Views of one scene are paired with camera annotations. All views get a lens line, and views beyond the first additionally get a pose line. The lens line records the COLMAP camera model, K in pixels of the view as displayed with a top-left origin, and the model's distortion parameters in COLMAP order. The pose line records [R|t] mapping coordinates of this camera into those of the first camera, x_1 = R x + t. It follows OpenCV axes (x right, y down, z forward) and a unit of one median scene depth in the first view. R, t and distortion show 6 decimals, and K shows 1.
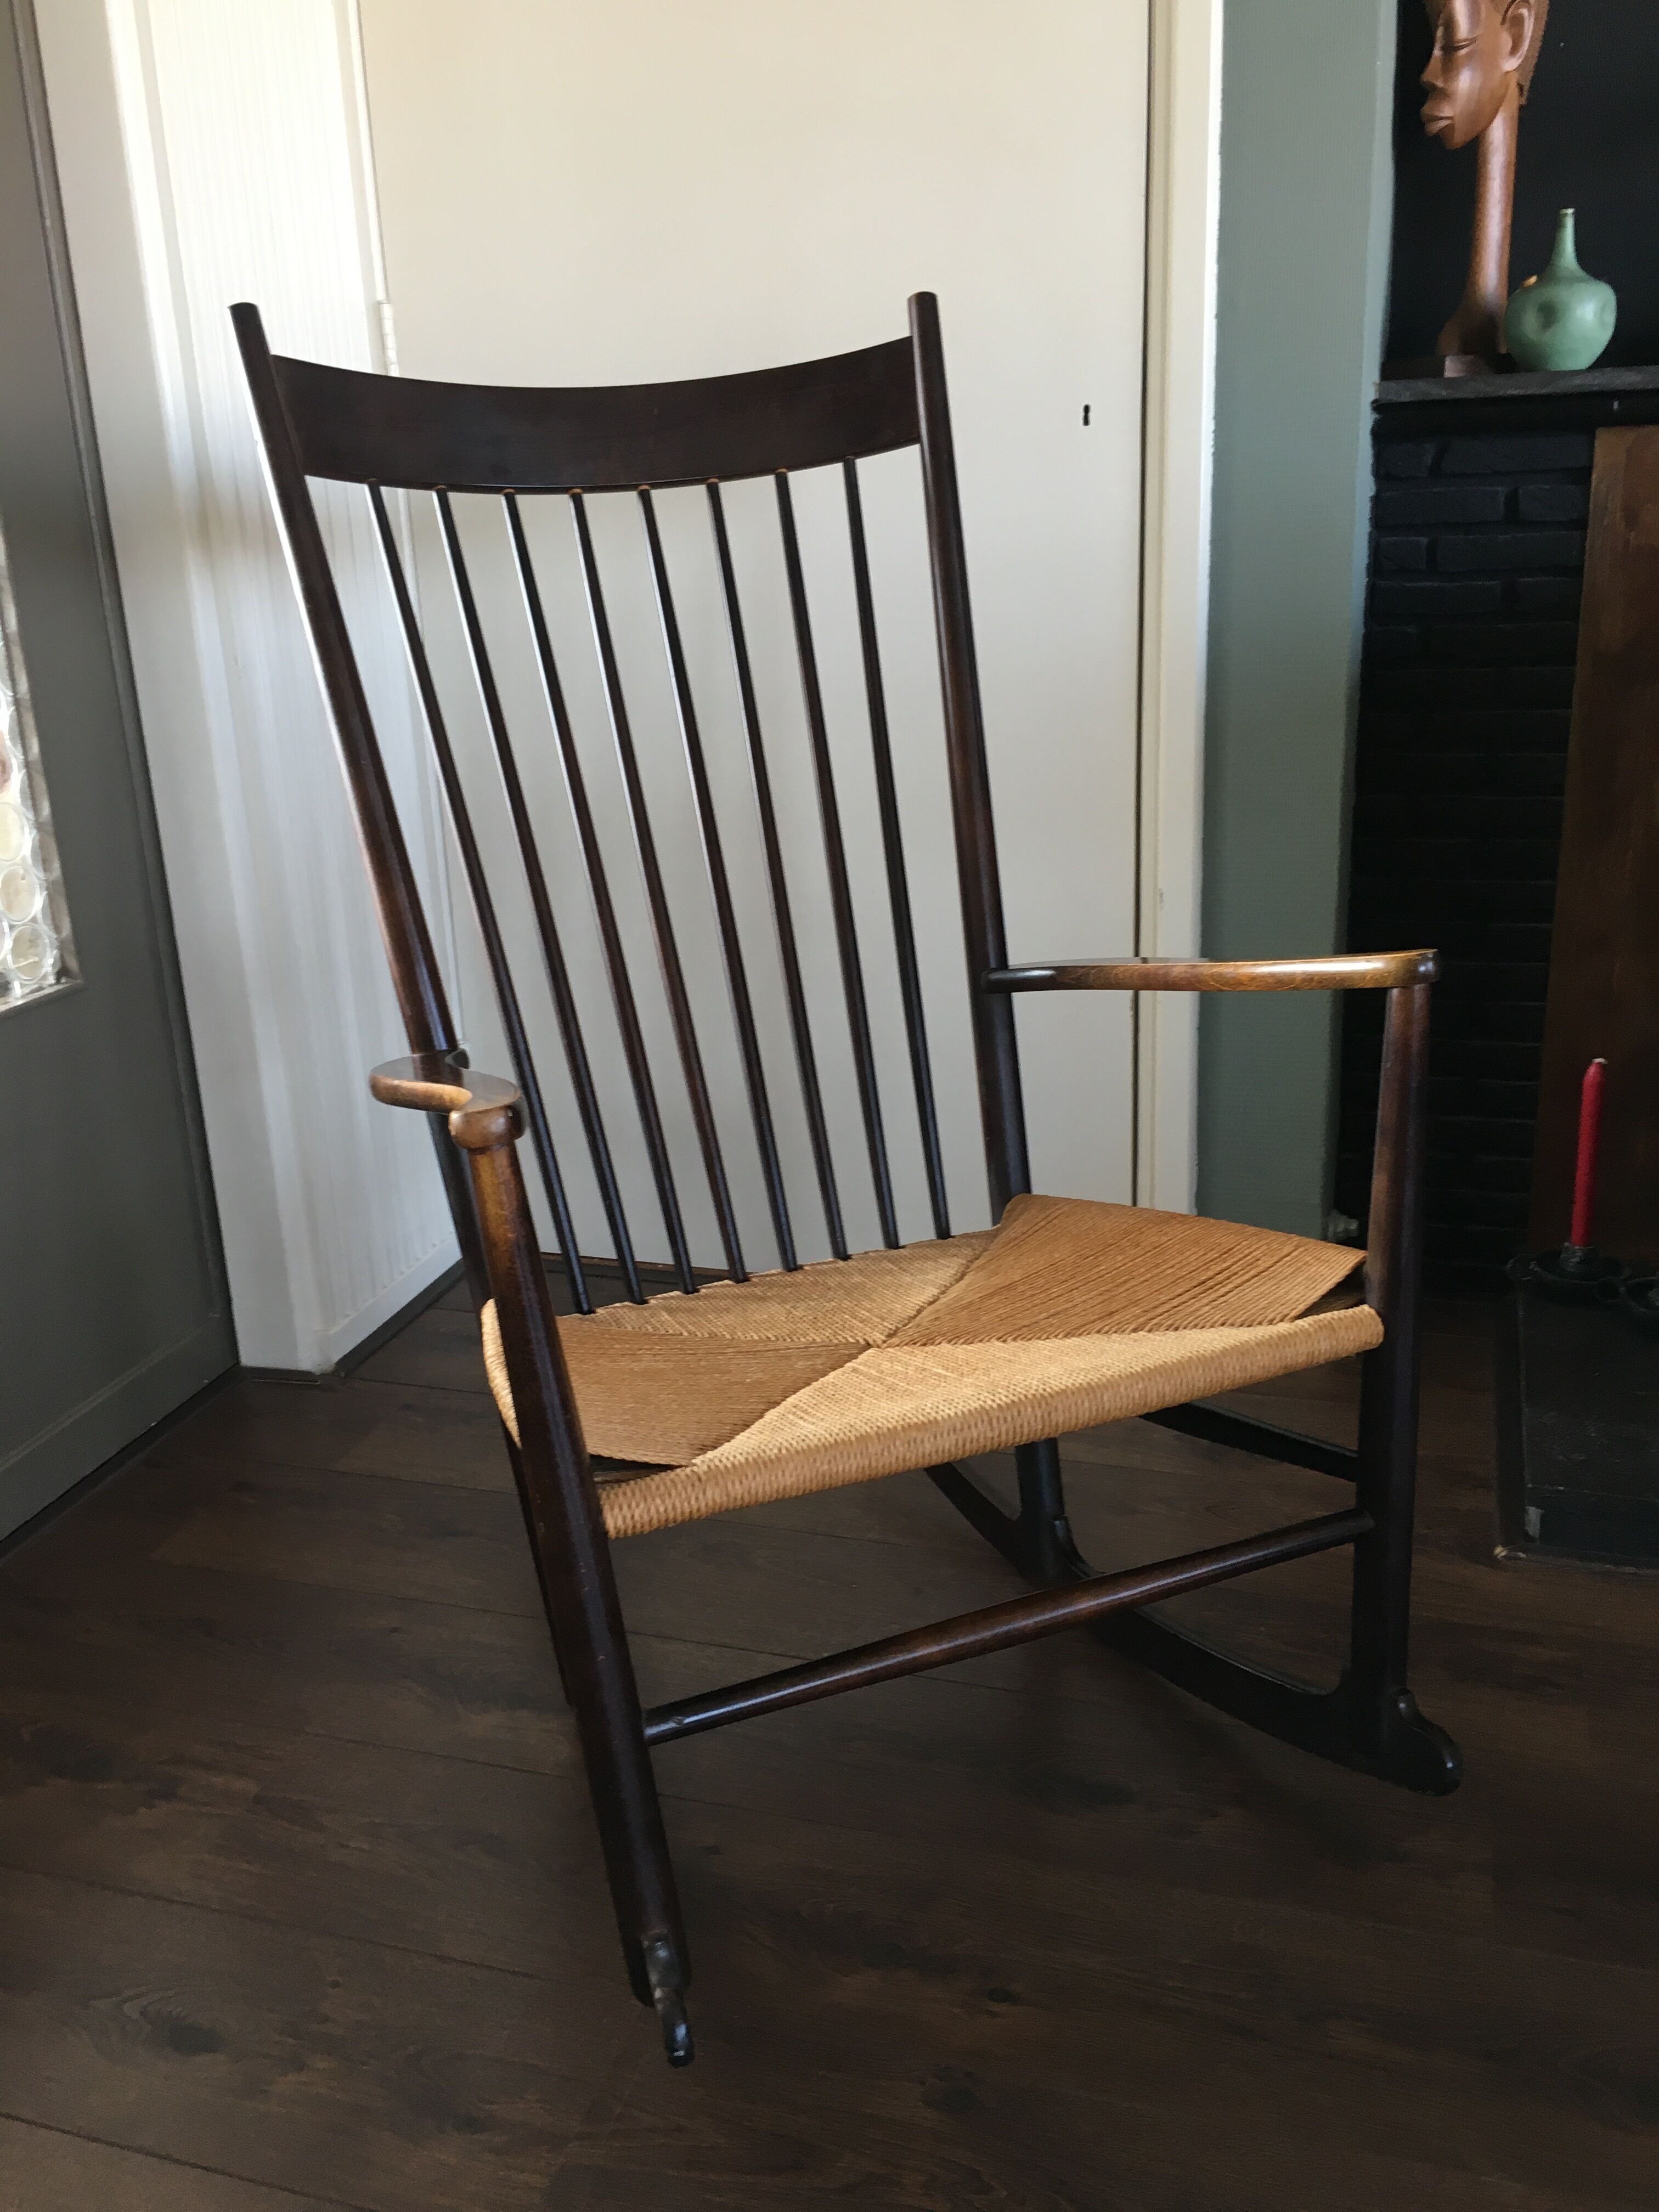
lens RADIAL K [[1930.4, 0, 840.2], [0, 1930.4, 1099.7], [0, 0, 1]] dist [0.090096, -0.135685]
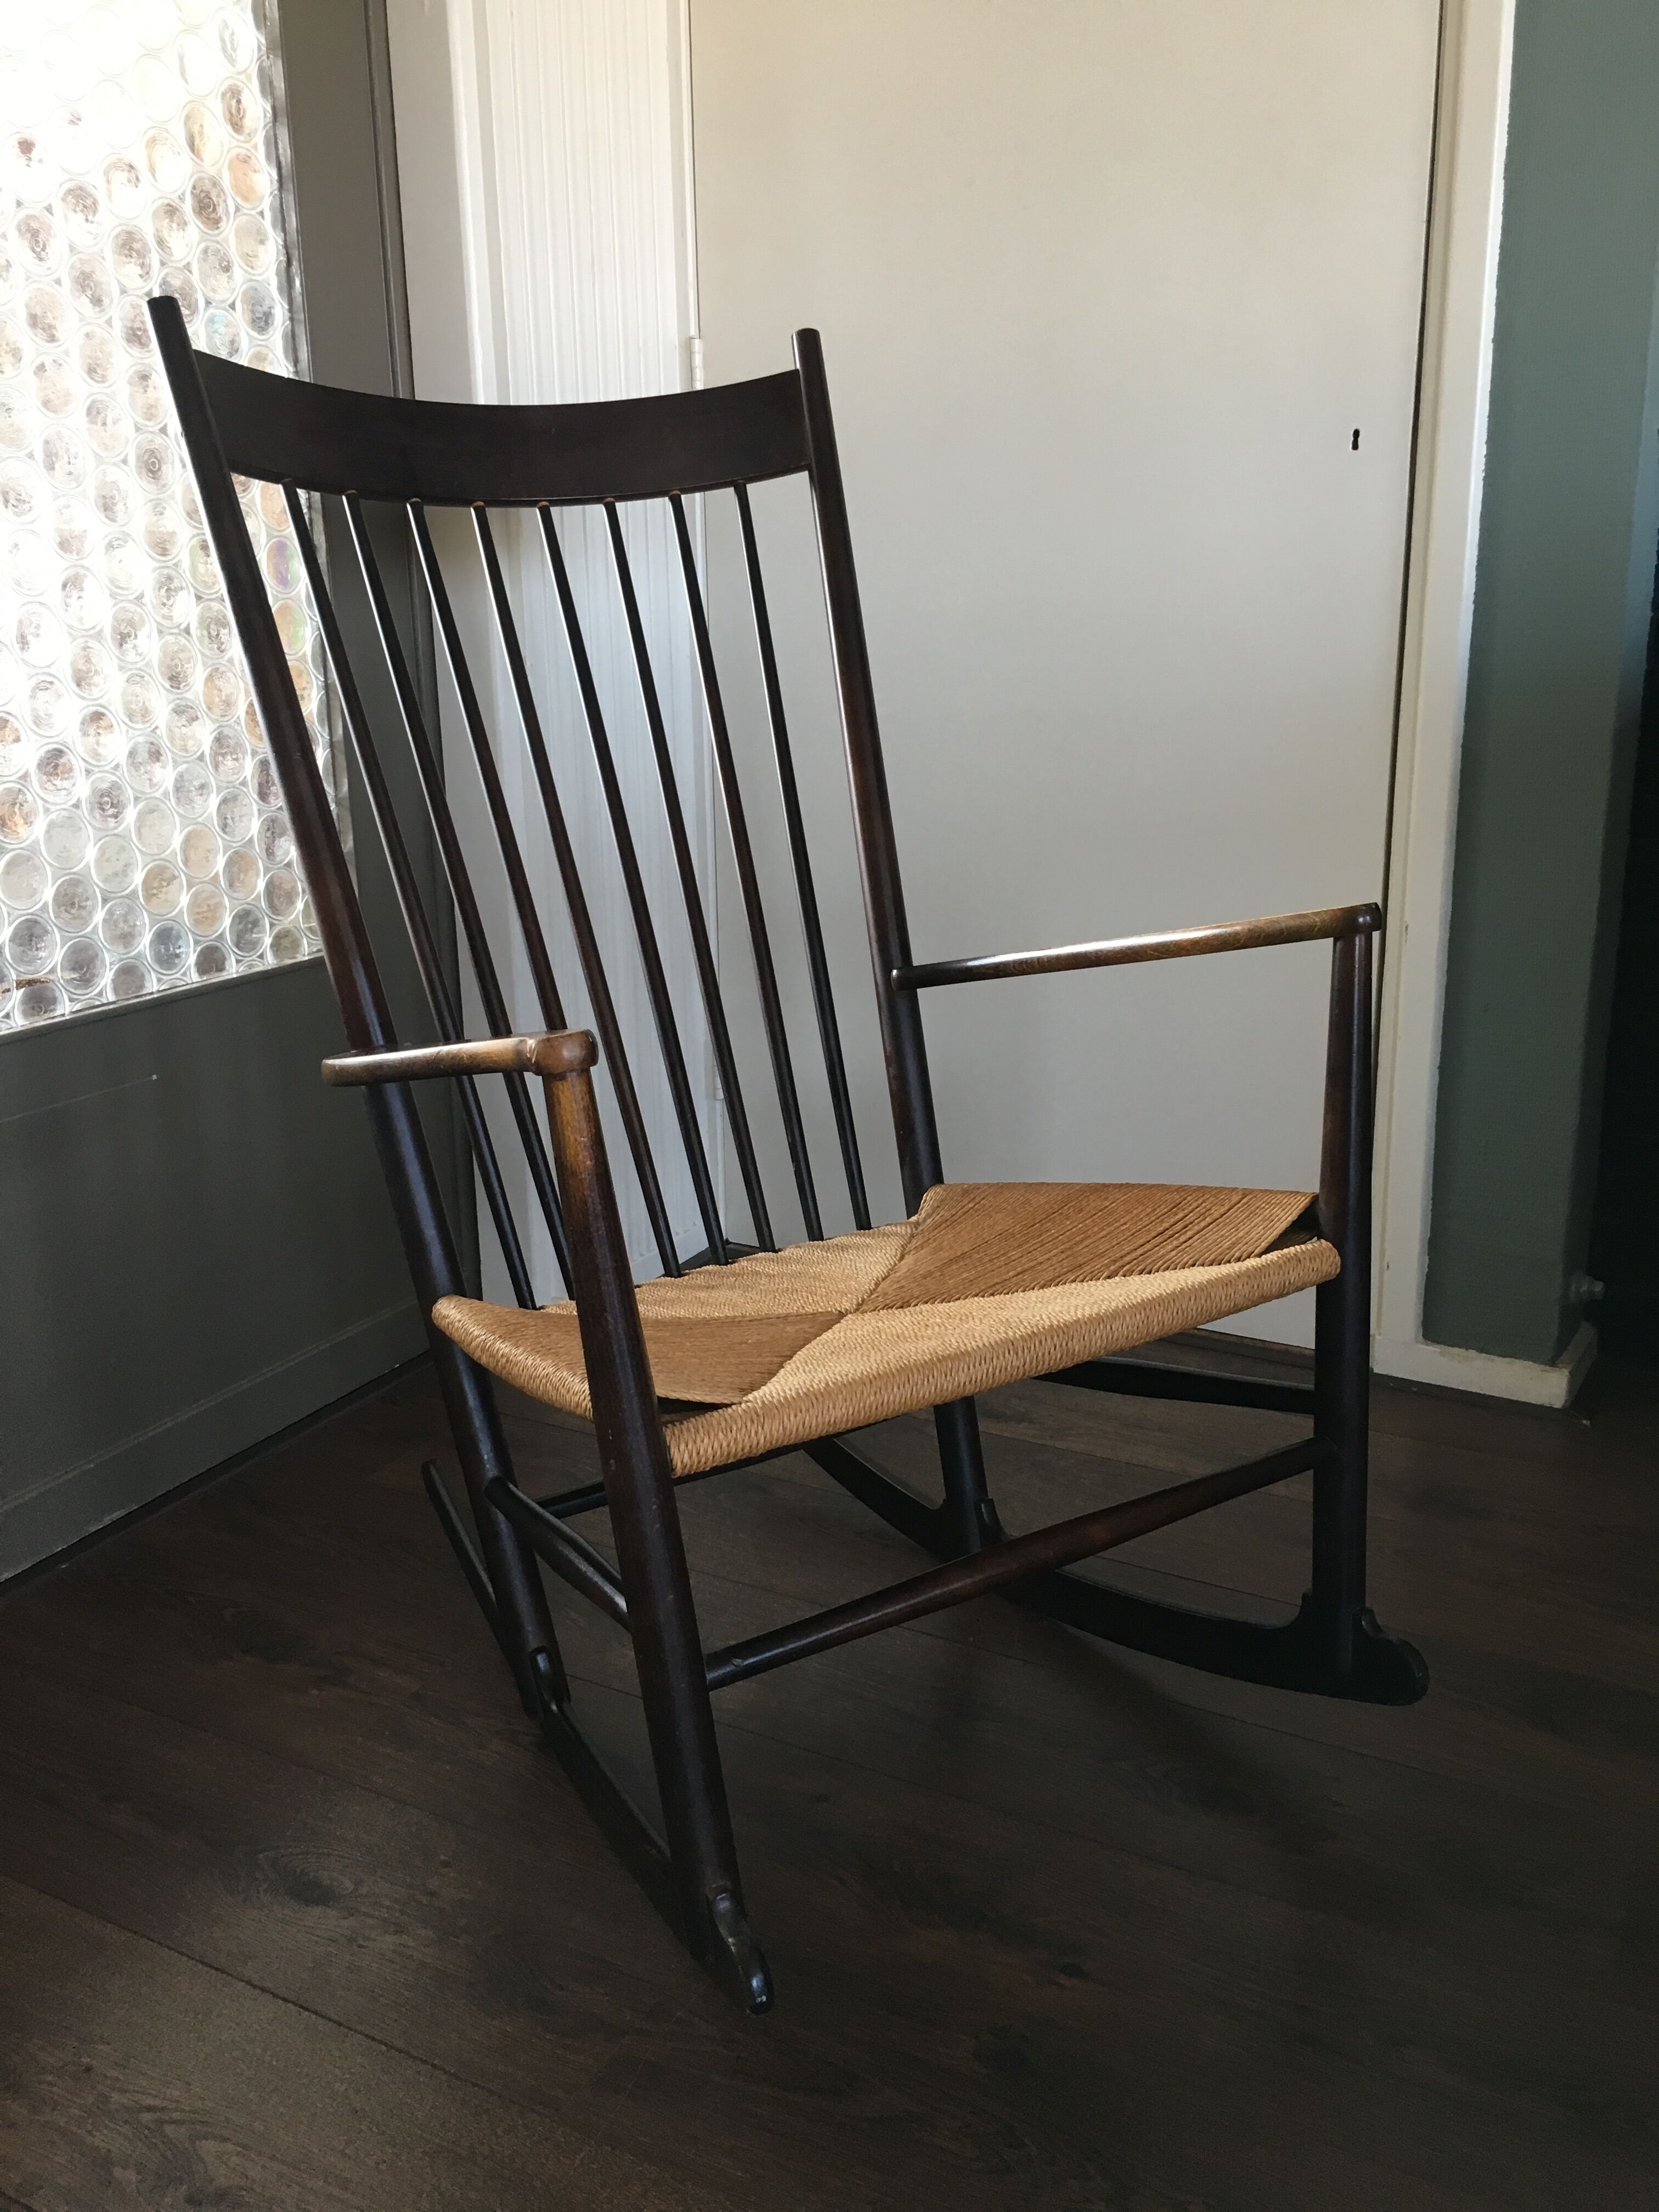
lens RADIAL K [[1930.4, 0, 832.8], [0, 1930.4, 1097.3], [0, 0, 1]] dist [0.090096, -0.135685]
pose [[0.979697, 0.073234, -0.186630, 0.080849], [-0.081458, 0.995998, -0.036772, 0.044641], [0.183190, 0.051228, 0.981742, -0.012115]]
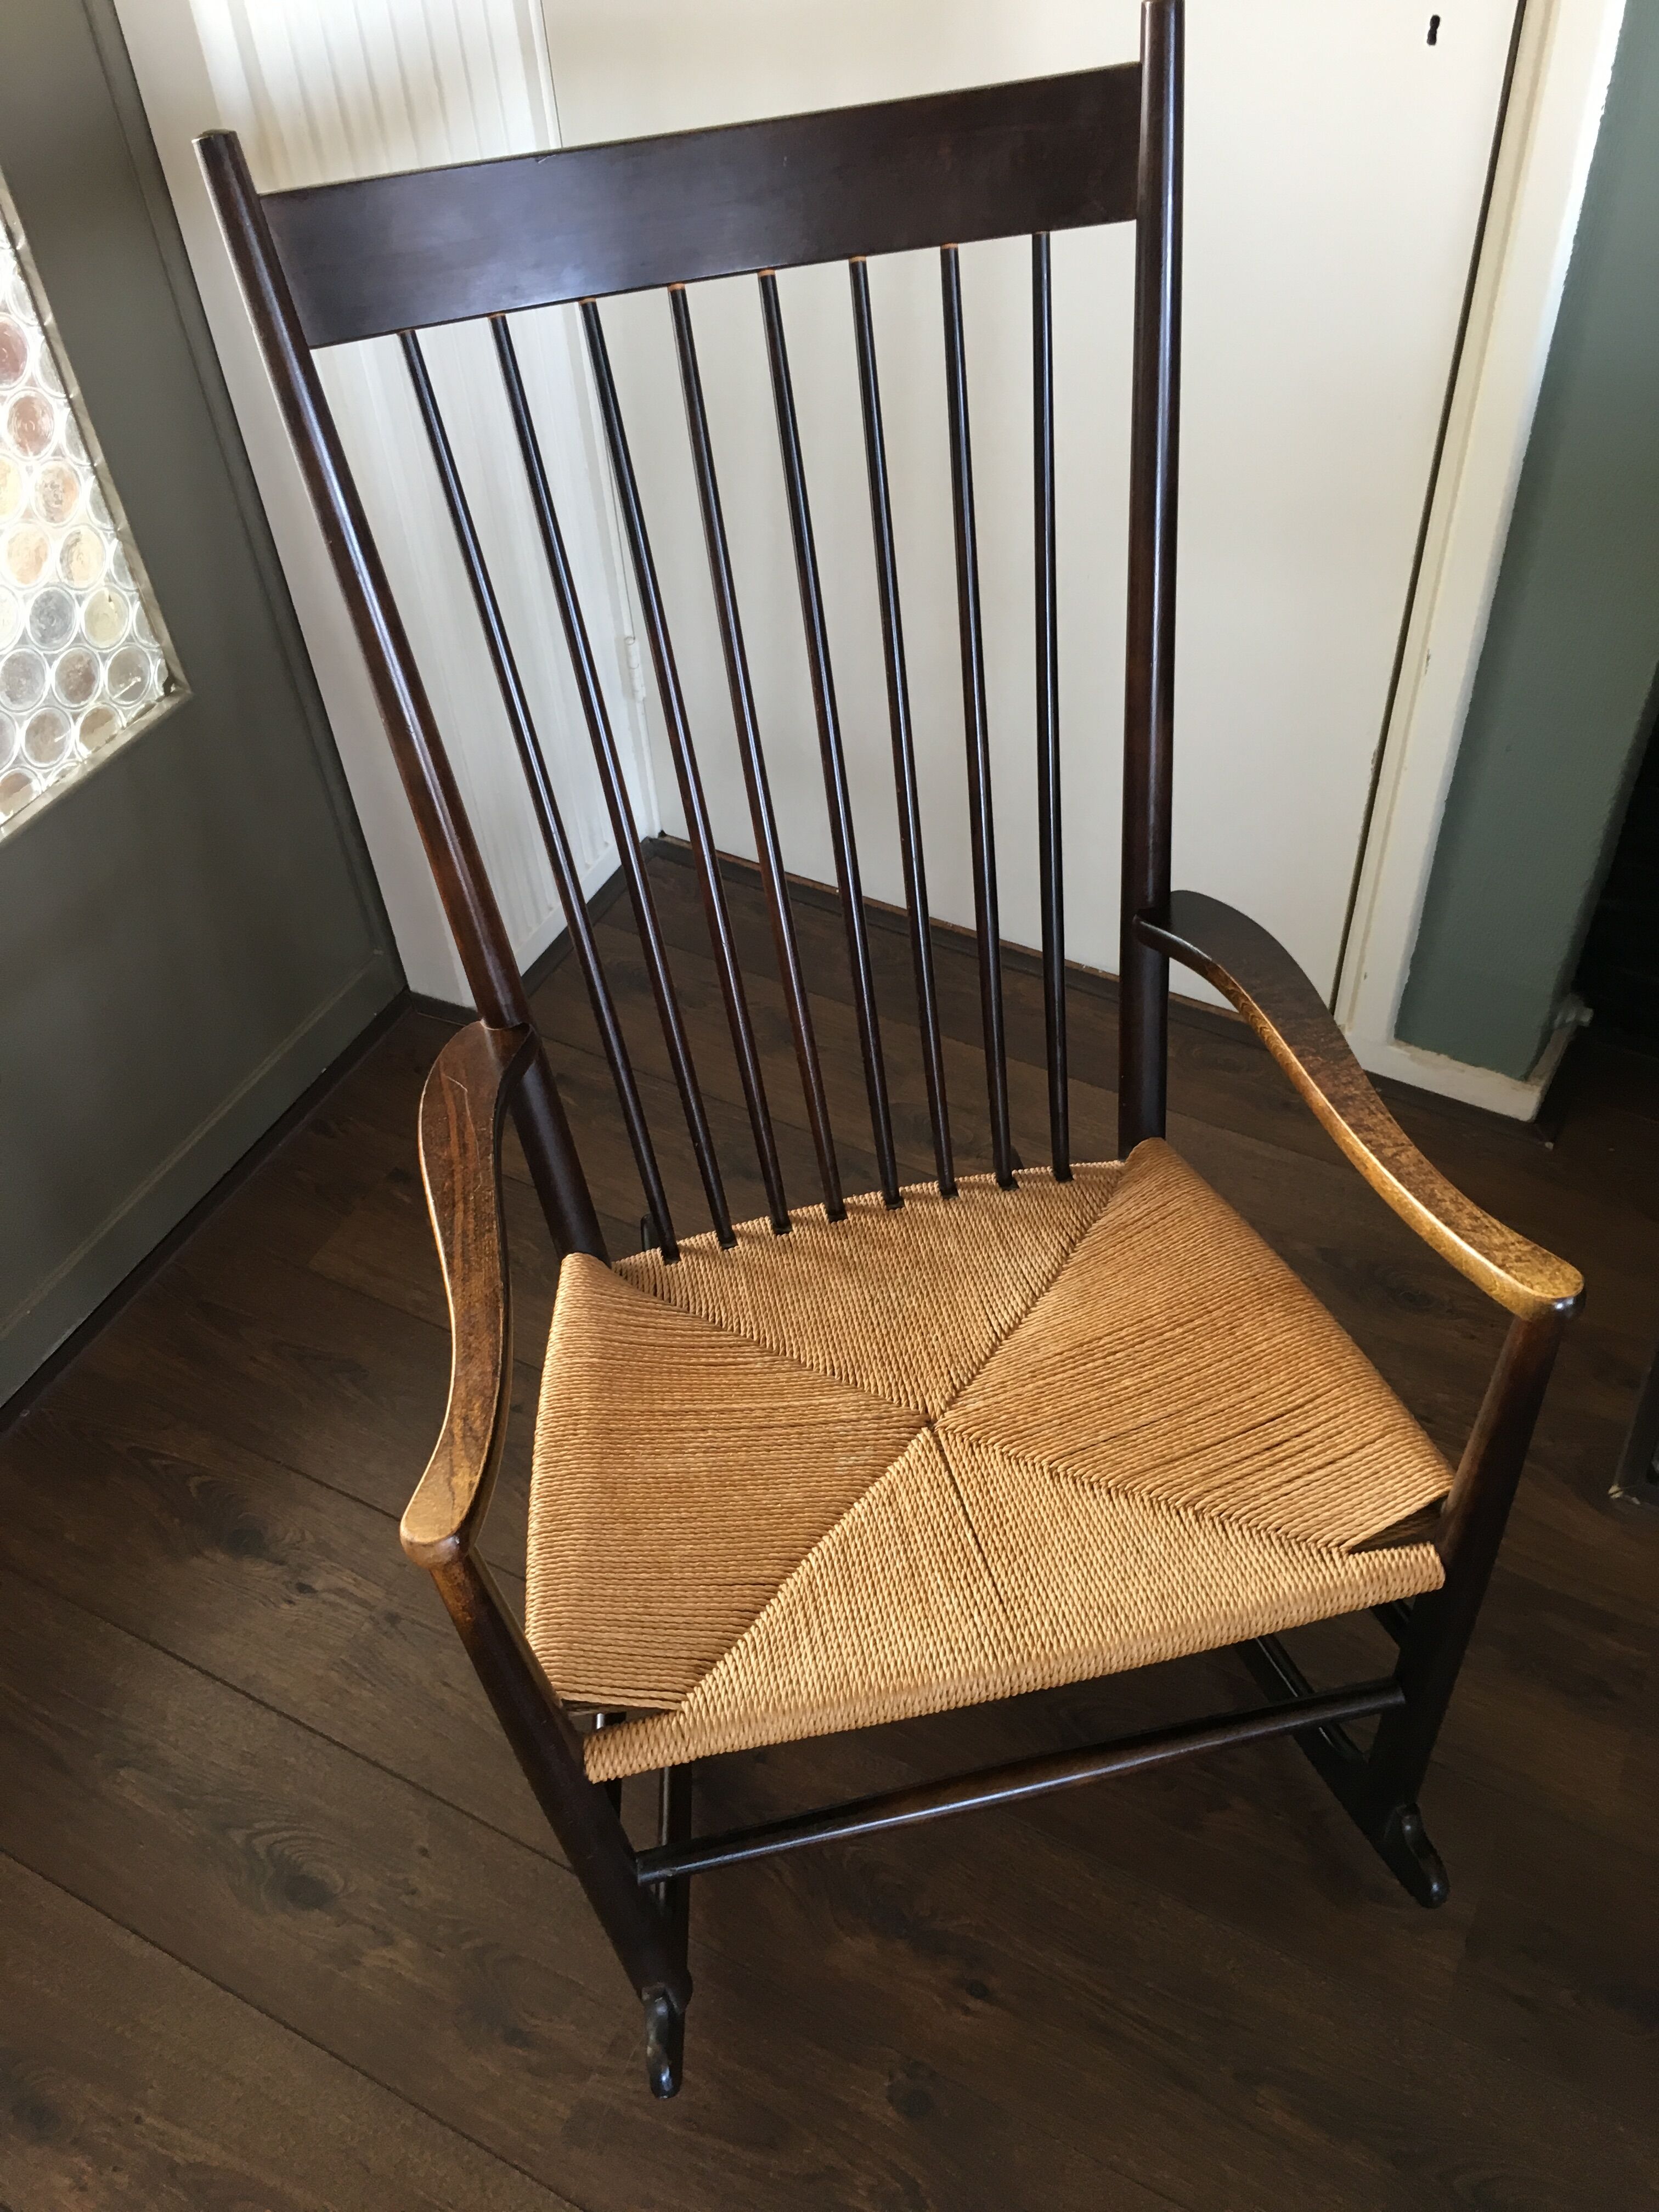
lens RADIAL K [[1930.4, 0, 833.6], [0, 1930.4, 1110.6], [0, 0, 1]] dist [0.090096, -0.135685]
pose [[0.982606, 0.125615, -0.136771, 0.063372], [-0.042657, 0.869489, 0.492106, -0.376733], [0.180737, -0.477713, 0.859724, 0.179511]]
